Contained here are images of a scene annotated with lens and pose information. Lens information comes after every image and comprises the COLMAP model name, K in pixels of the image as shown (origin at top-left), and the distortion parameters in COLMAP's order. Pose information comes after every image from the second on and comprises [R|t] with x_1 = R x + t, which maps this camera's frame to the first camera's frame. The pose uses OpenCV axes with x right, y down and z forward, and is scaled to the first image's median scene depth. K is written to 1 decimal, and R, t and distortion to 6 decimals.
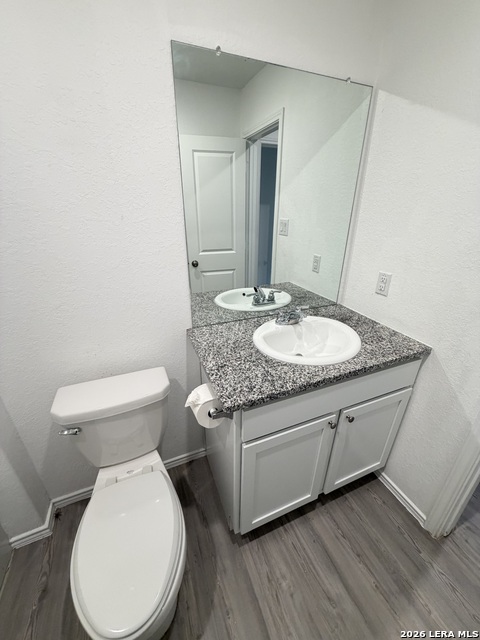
lens RADIAL K [[255.5, 0, 239.1], [0, 255.5, 318.8], [0, 0, 1]] dist [-0.000168, 0.000039]
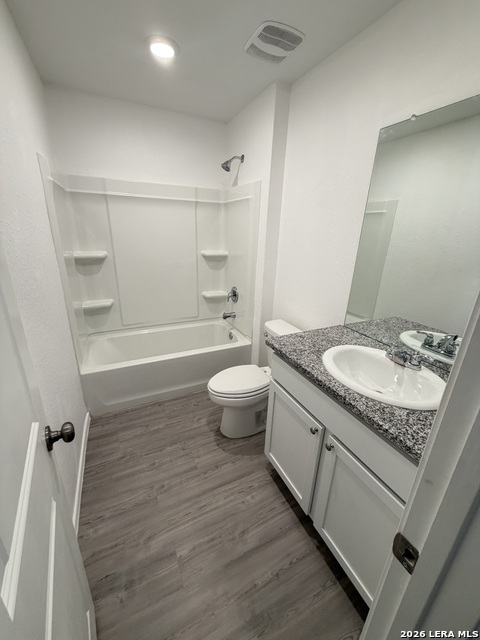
lens RADIAL K [[250.9, 0, 235.4], [0, 250.9, 318.7], [0, 0, 1]] dist [-0.000977, -0.000024]
pose [[0.041036, 0.330527, -0.942904, 1.087253], [-0.432338, 0.856653, 0.281477, -0.128970], [0.900777, 0.396103, 0.178053, 0.301382]]
